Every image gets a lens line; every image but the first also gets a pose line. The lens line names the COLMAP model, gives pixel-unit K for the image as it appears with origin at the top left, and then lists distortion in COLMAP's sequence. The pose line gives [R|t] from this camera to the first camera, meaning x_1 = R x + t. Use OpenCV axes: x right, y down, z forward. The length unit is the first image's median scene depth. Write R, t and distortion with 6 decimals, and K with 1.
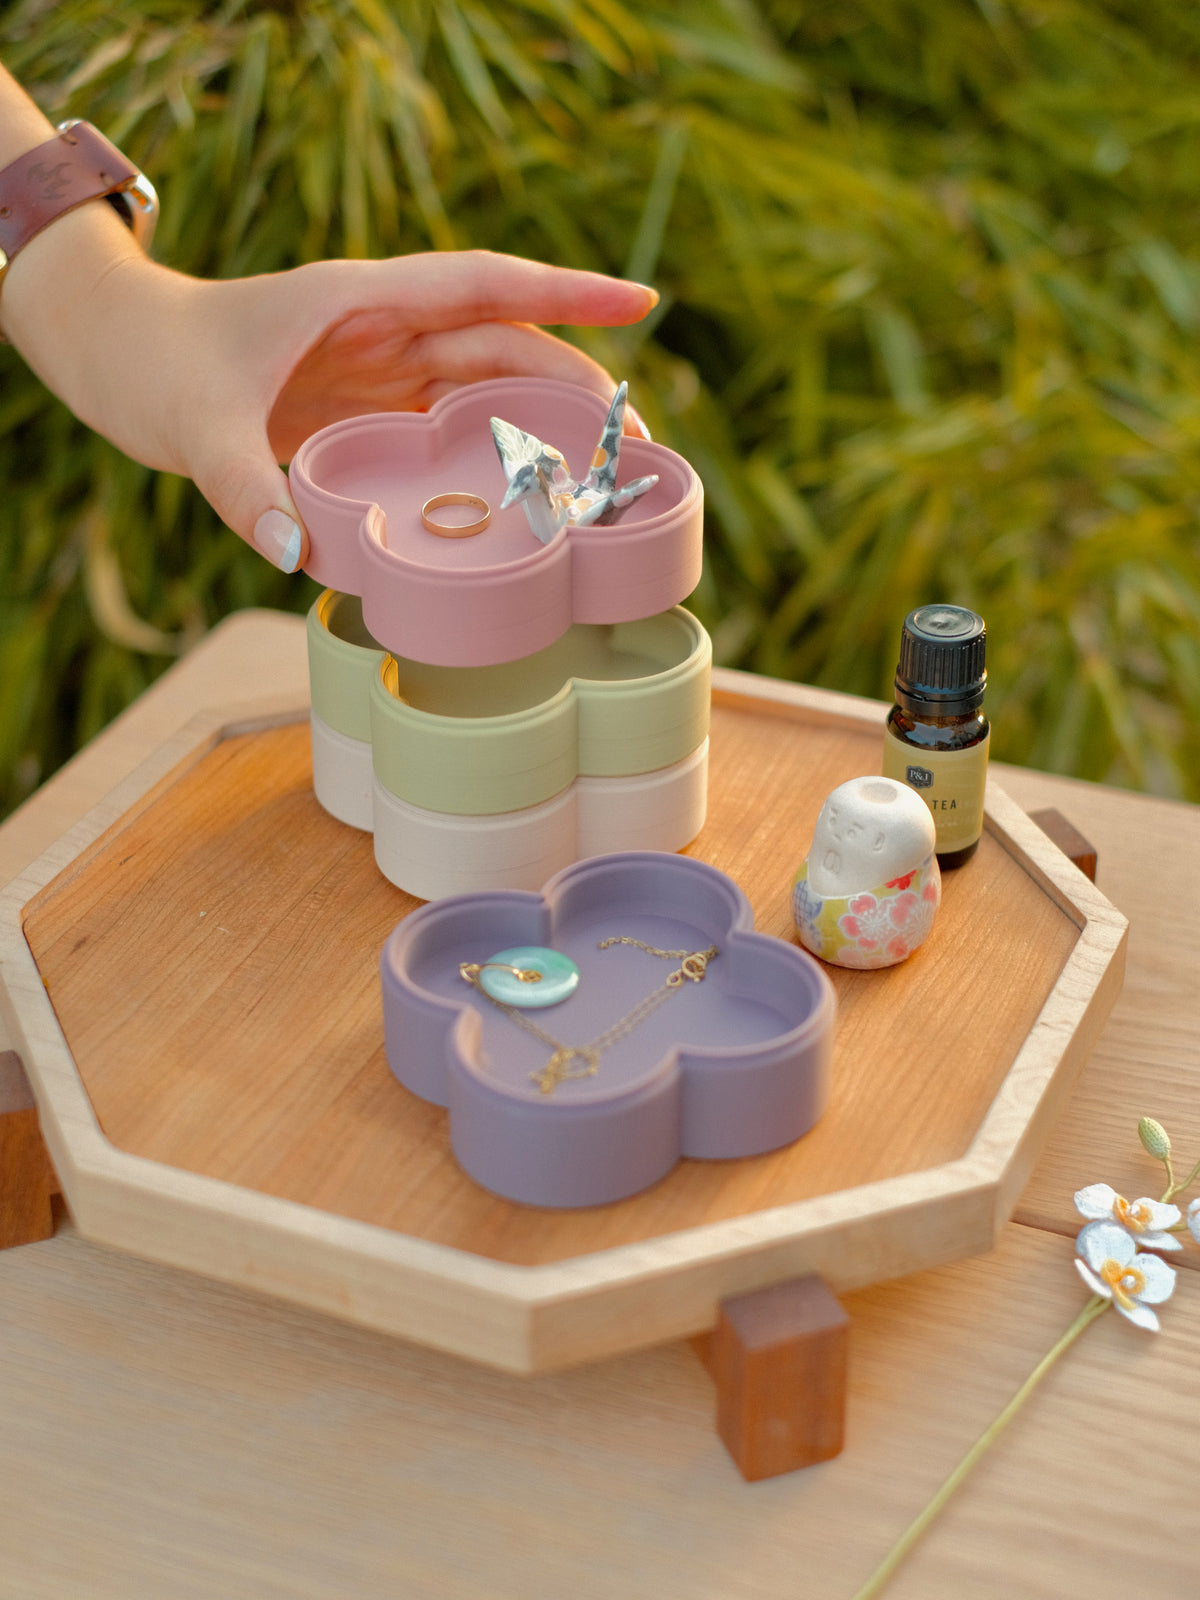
lens RADIAL K [[3064.3, 0, 600.0], [0, 3064.3, 800.0], [0, 0, 1]] dist [-0.059483, -0.374159]
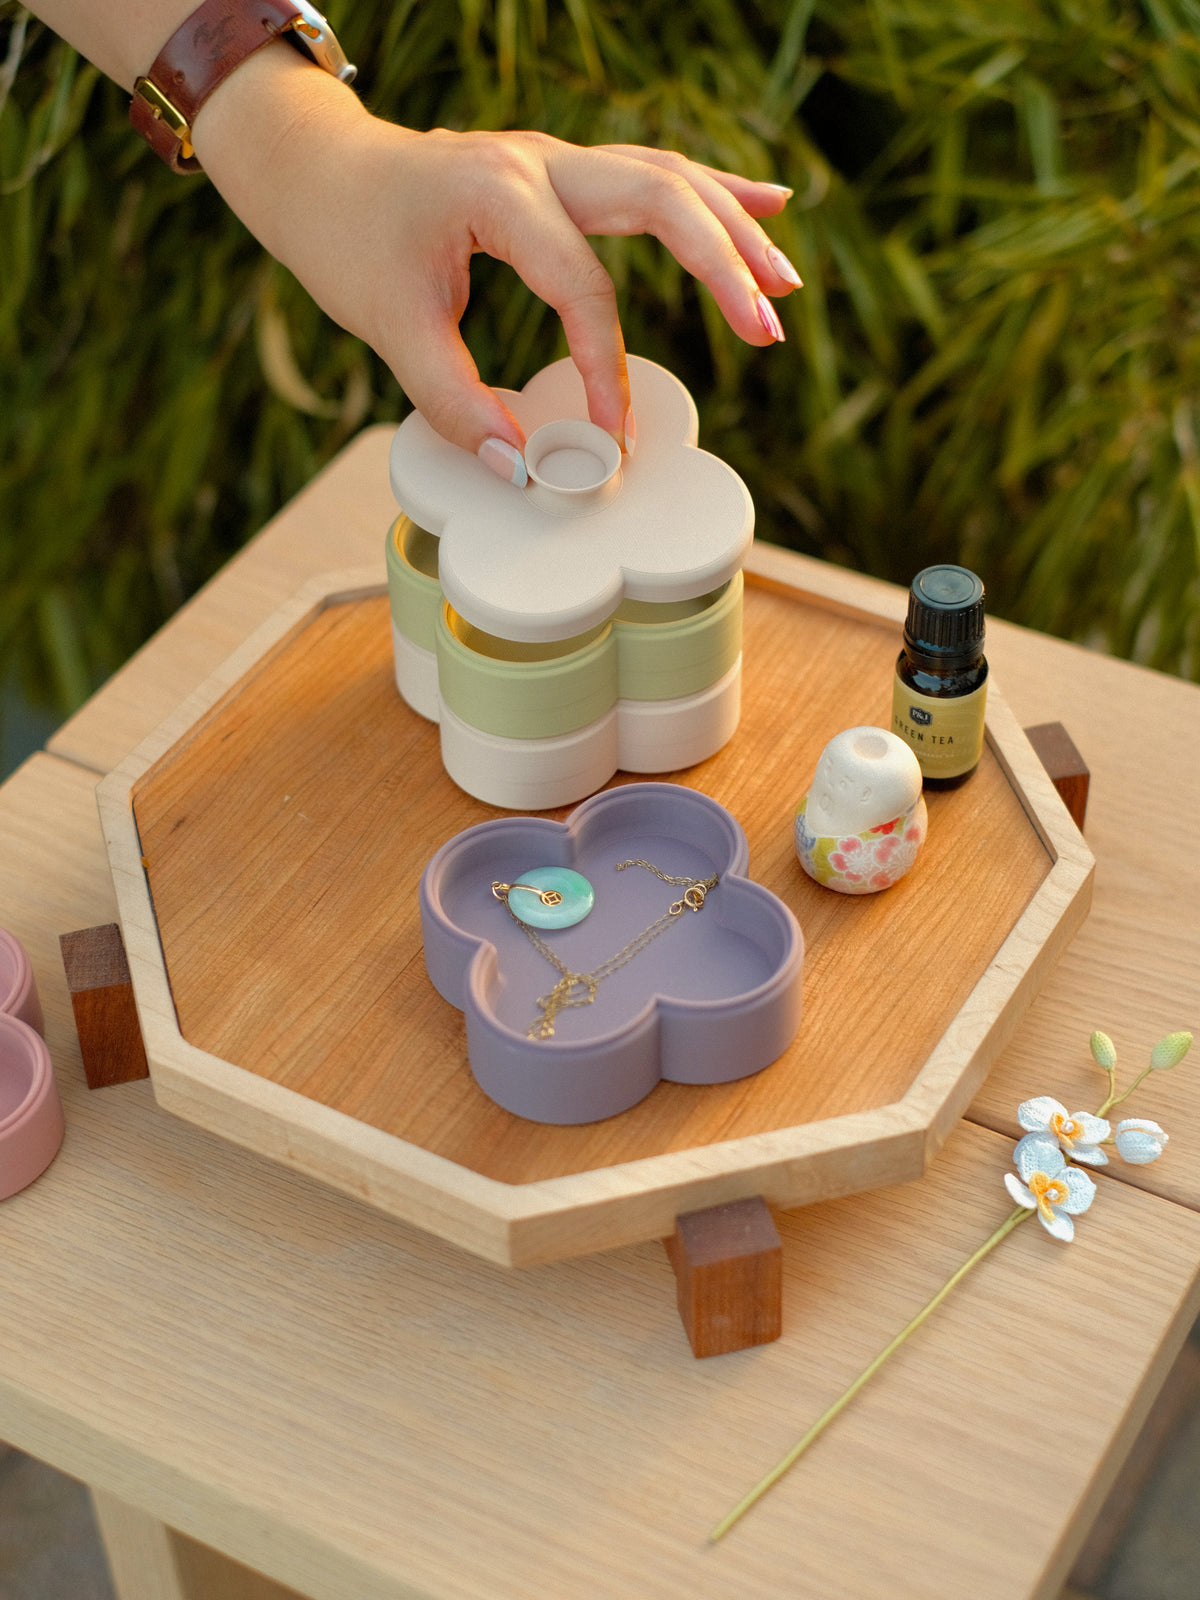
lens RADIAL K [[3064.3, 0, 600.0], [0, 3064.3, 800.0], [0, 0, 1]] dist [-0.059483, -0.374159]
pose [[0.993179, 0.060329, -0.099779, 0.105751], [-0.038443, 0.977319, 0.208252, -0.214324], [0.110080, -0.202996, 0.972972, -0.110357]]
